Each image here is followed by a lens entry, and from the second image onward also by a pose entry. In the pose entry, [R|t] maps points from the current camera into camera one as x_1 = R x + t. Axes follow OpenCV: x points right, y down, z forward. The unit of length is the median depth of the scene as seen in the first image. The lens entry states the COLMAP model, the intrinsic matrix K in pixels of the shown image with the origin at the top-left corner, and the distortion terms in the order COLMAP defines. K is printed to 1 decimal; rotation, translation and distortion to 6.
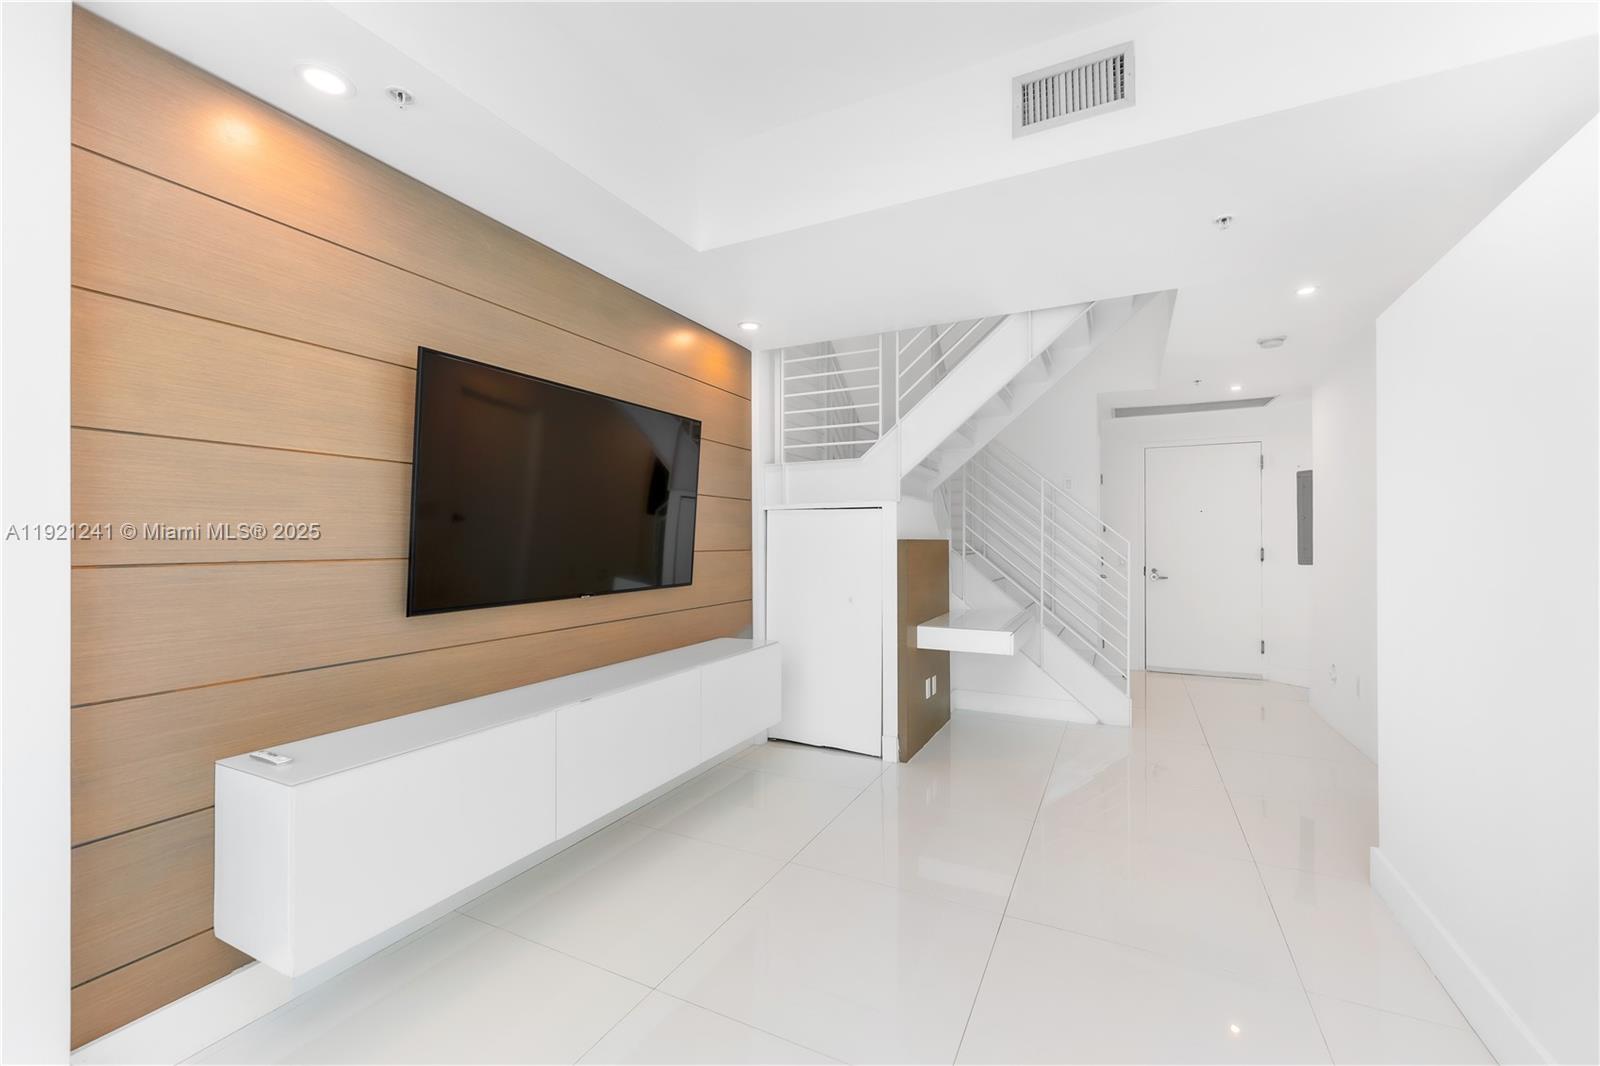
lens RADIAL K [[643.7, 0, 798.0], [0, 643.7, 541.4], [0, 0, 1]] dist [0.000280, 0.000096]
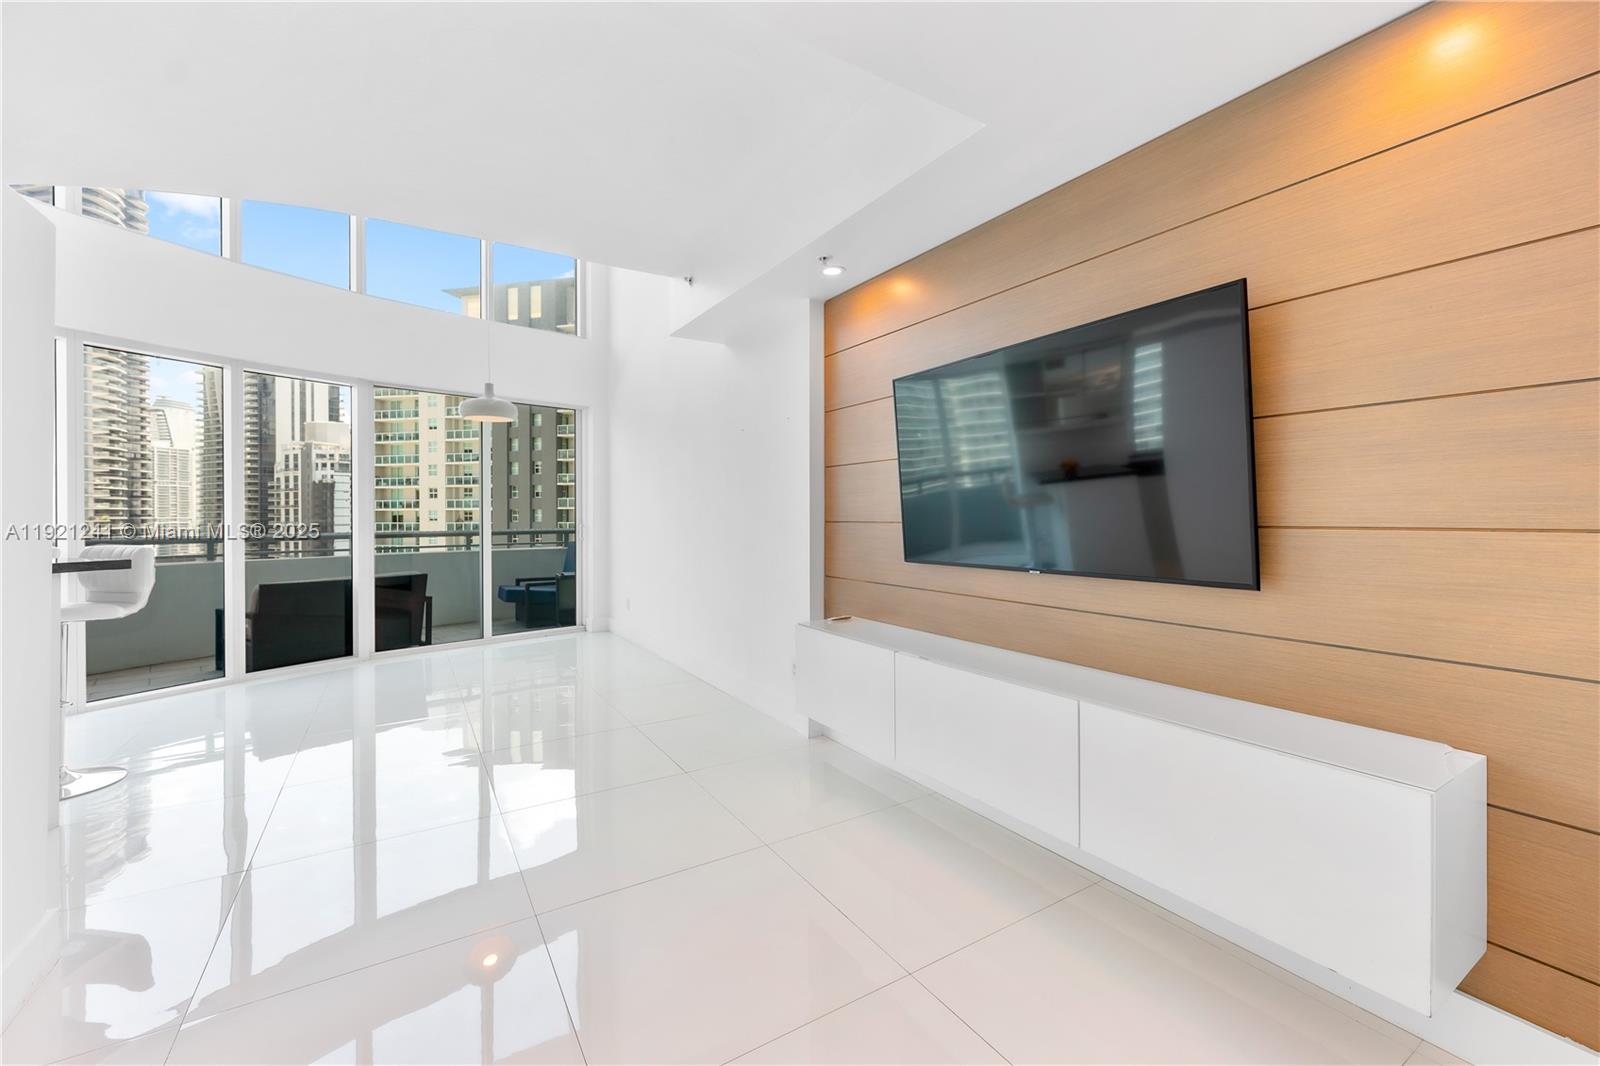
lens RADIAL K [[656.4, 0, 802.4], [0, 656.4, 516.9], [0, 0, 1]] dist [0.001871, 0.000409]
pose [[-0.519944, 0.010770, -0.854132, 0.445122], [0.008810, 0.999935, 0.007245, 0.000413], [0.854155, -0.003758, -0.520005, 0.885782]]
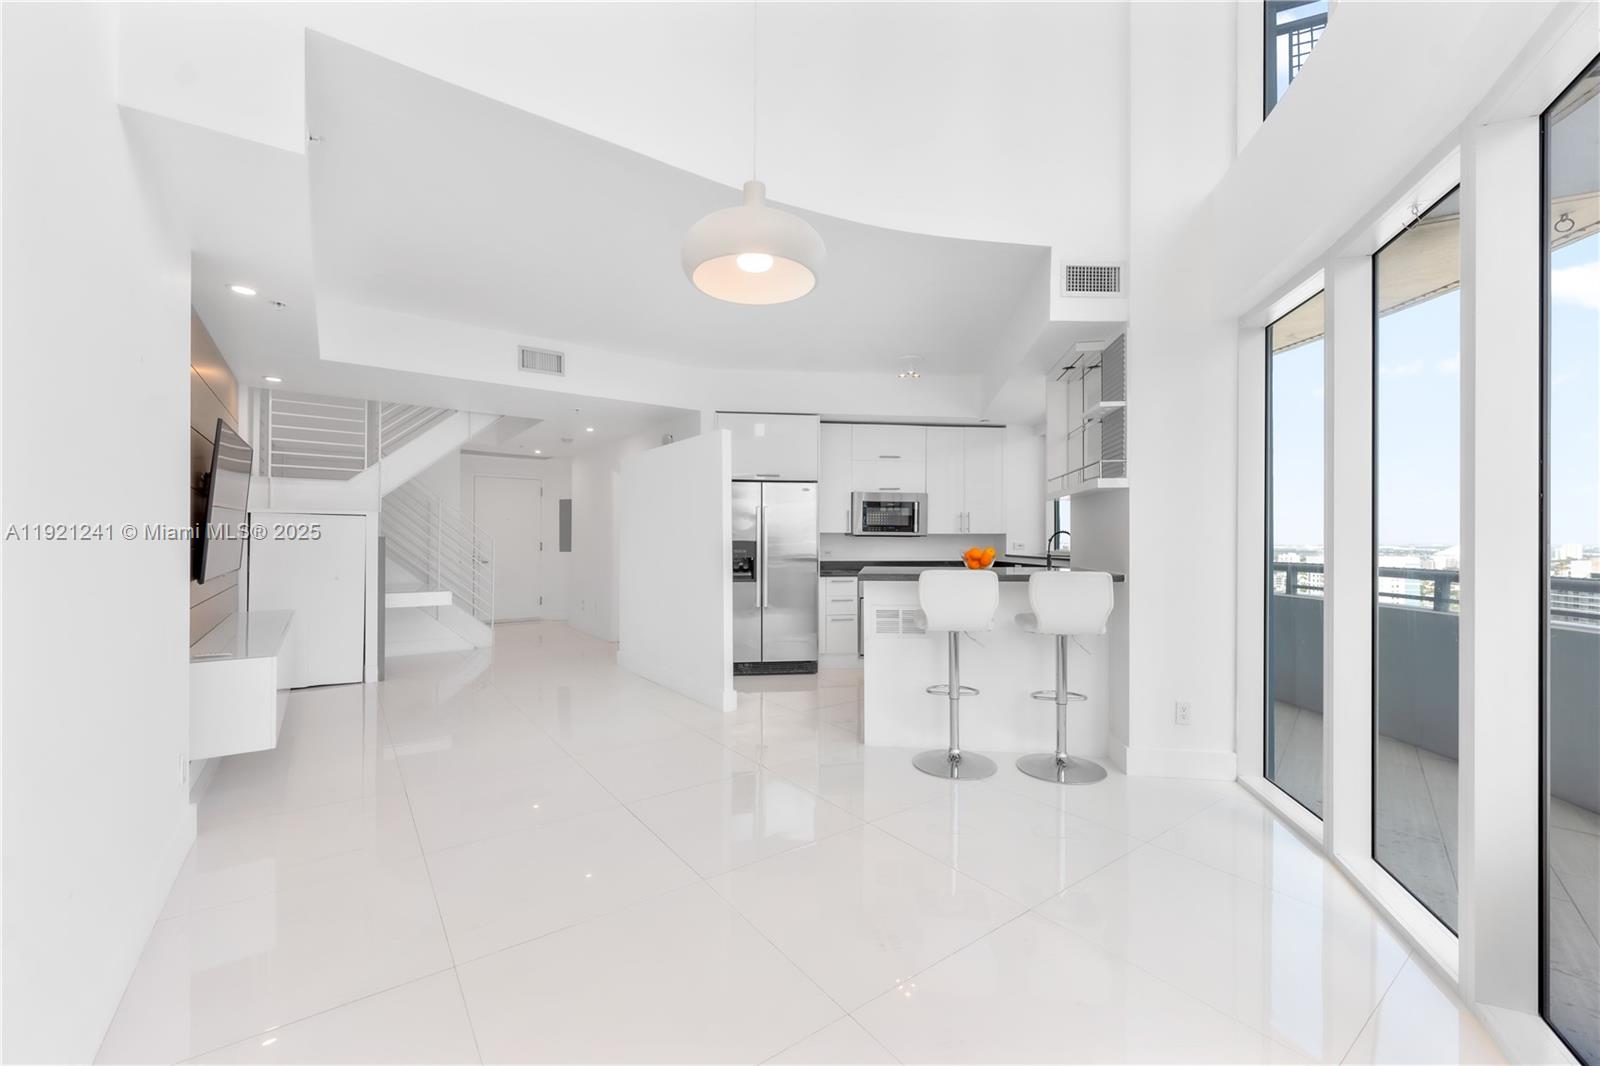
lens RADIAL K [[632.5, 0, 798.0], [0, 632.5, 537.8], [0, 0, 1]] dist [0.000321, -0.000066]
pose [[0.448722, 0.003455, 0.893665, -0.731600], [-0.003963, 0.999990, -0.001876, -0.001153], [-0.893662, -0.002700, 0.448732, -0.558270]]
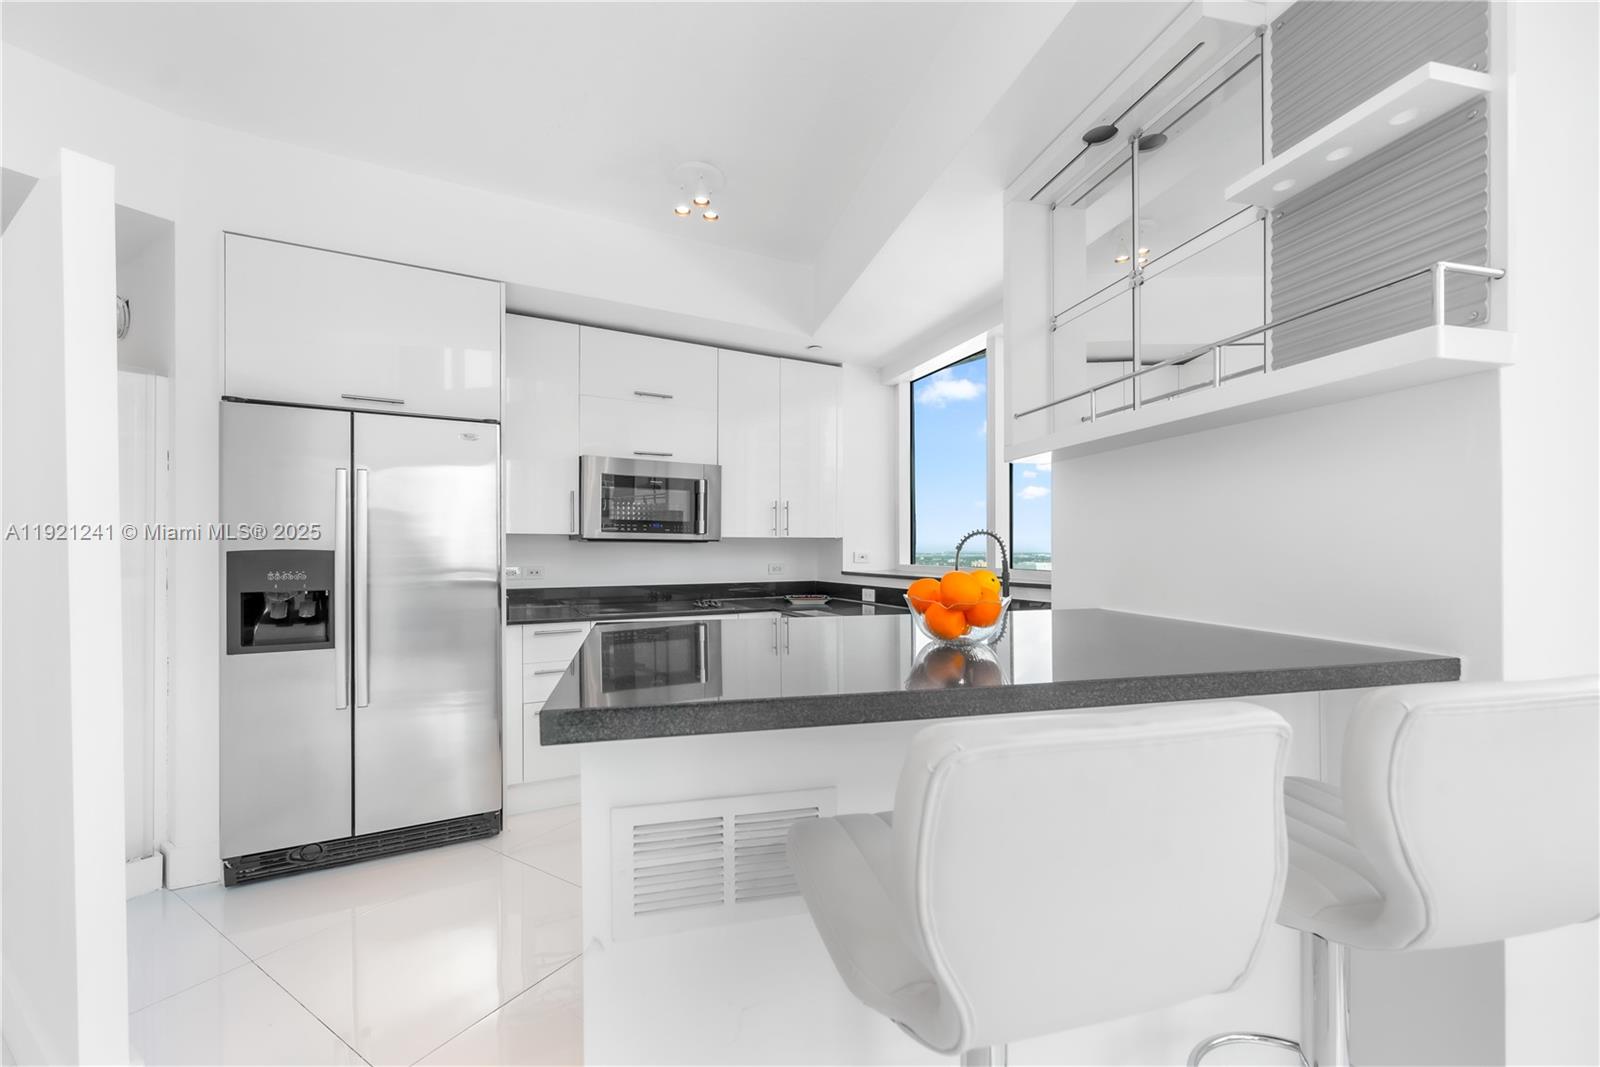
lens RADIAL K [[644.7, 0, 792.8], [0, 644.7, 546.3], [0, 0, 1]] dist [0.000818, 0.000143]
pose [[0.091010, 0.005042, 0.995837, -0.007656], [-0.002152, 0.999986, -0.004867, 0.002157], [-0.995848, -0.001700, 0.091020, -0.298199]]
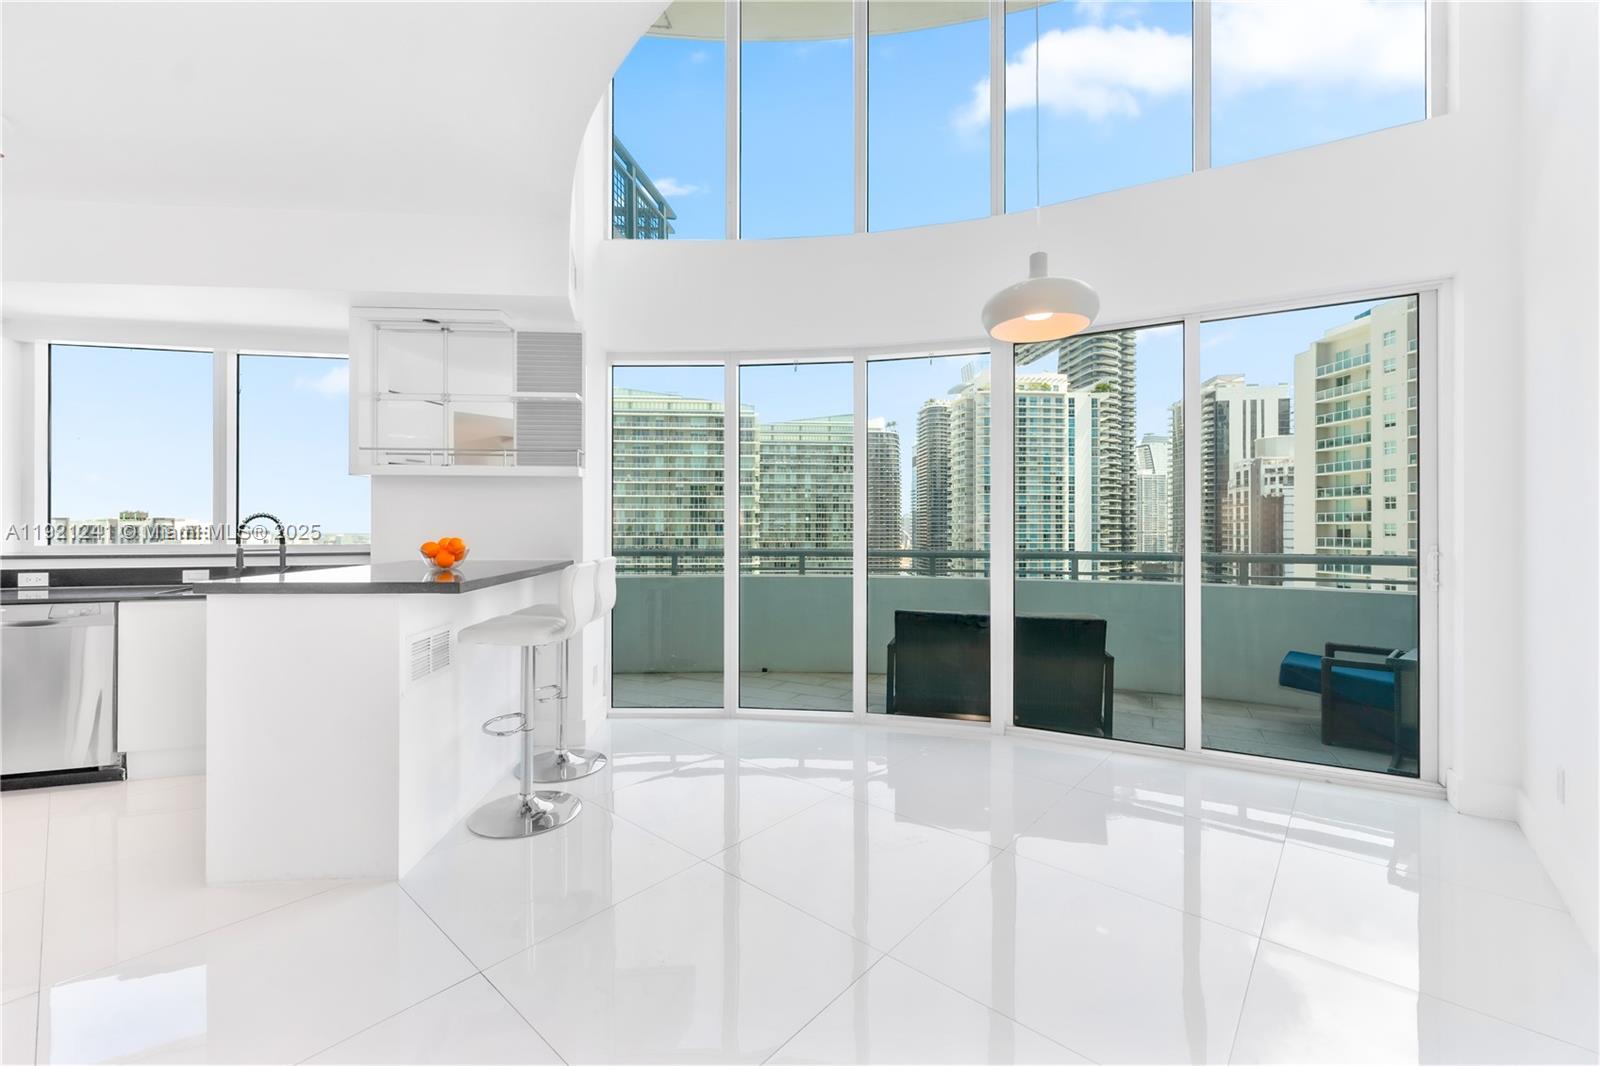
lens RADIAL K [[644.8, 0, 801.4], [0, 644.8, 527.3], [0, 0, 1]] dist [0.000112, -0.000114]
pose [[-0.971012, 0.006251, 0.238947, -0.270605], [0.004504, 0.999959, -0.007855, 0.008365], [-0.238986, -0.006551, -0.971001, 0.311617]]
